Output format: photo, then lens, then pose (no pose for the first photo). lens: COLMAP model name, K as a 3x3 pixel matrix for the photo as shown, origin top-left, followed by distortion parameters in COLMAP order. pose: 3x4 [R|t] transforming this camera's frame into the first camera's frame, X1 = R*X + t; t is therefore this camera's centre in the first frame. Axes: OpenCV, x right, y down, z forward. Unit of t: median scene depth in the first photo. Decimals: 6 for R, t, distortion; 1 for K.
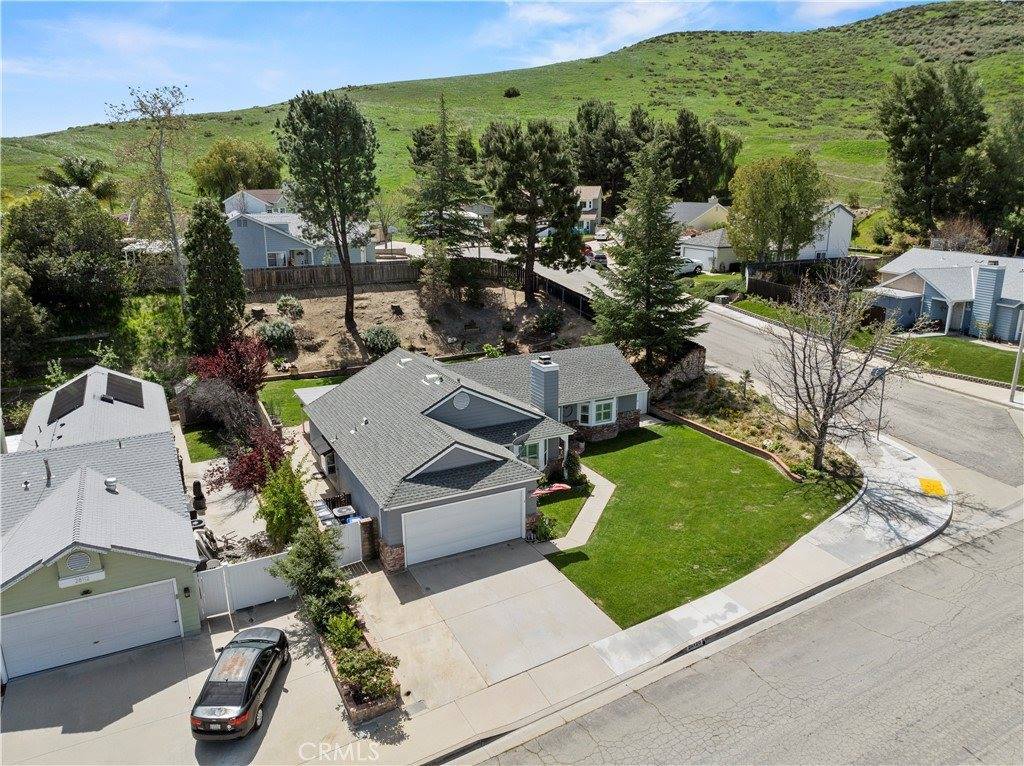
lens RADIAL K [[724.2, 0, 512.0], [0, 724.2, 383.0], [0, 0, 1]] dist [-0.031545, 0.005886]
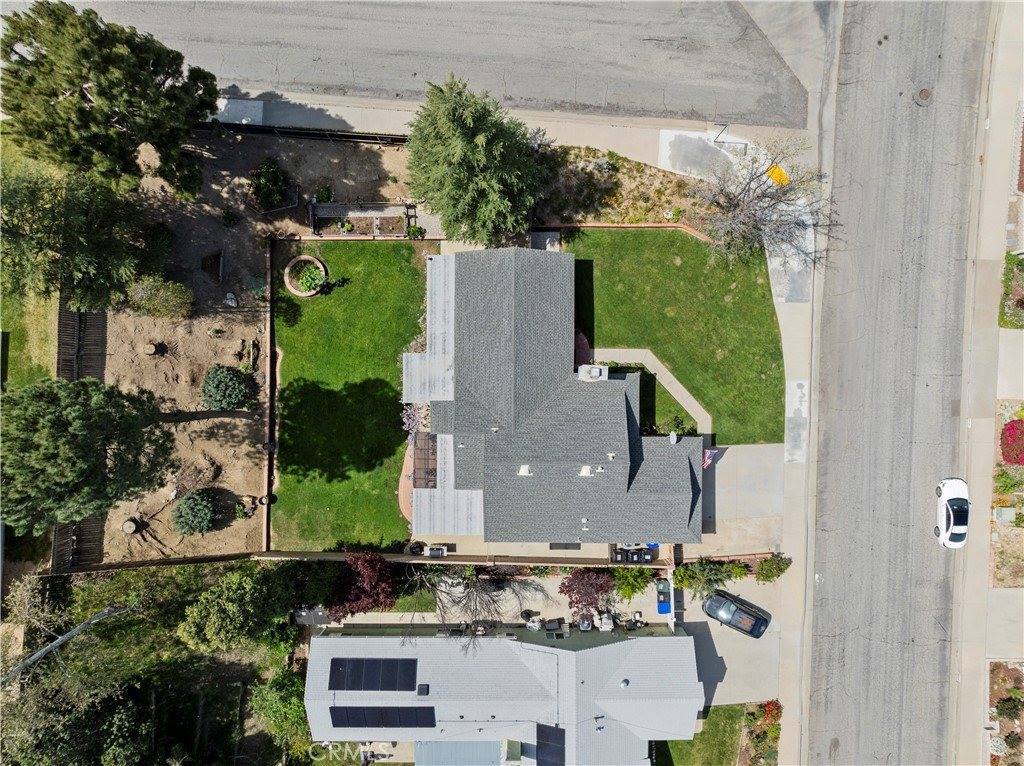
lens RADIAL K [[724.2, 0, 512.0], [0, 724.2, 383.0], [0, 0, 1]] dist [-0.031545, 0.005886]
pose [[0.463326, -0.885988, -0.018811, -0.007397], [0.246794, 0.108616, 0.962962, -1.223932], [-0.851130, -0.450808, 0.268981, 0.799031]]
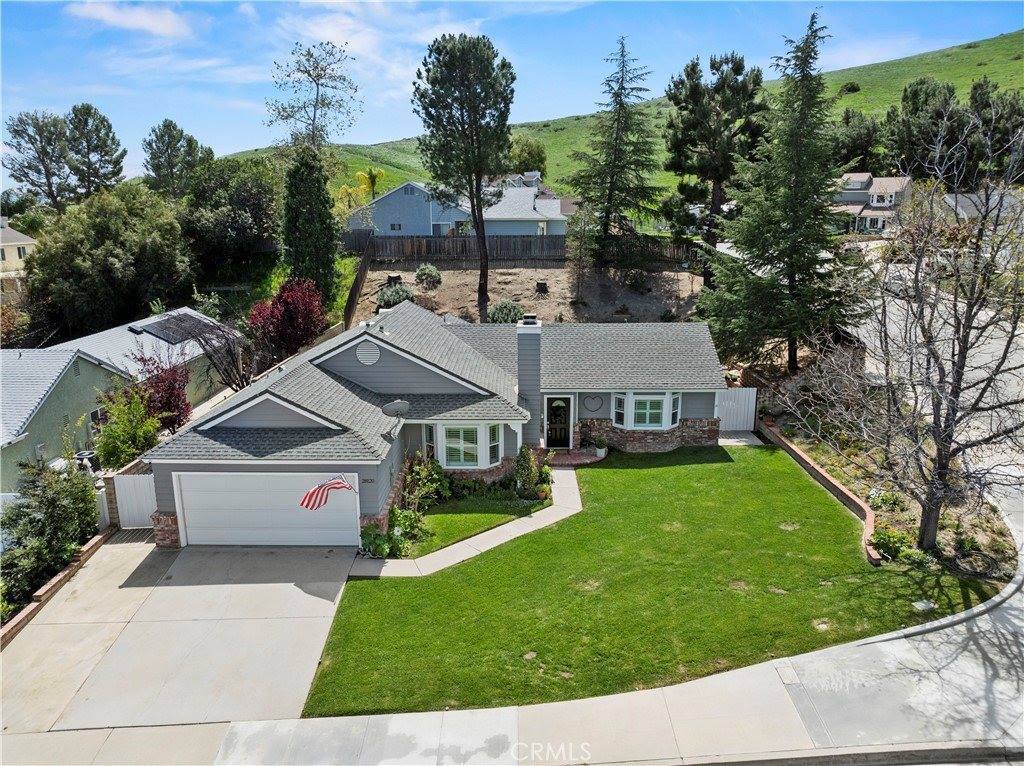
lens RADIAL K [[724.2, 0, 512.0], [0, 724.2, 383.0], [0, 0, 1]] dist [-0.031545, 0.005886]
pose [[0.886241, 0.108761, -0.450276, 0.362788], [-0.124932, 0.992146, -0.006248, 0.037743], [0.446060, 0.061791, 0.892868, 0.368703]]
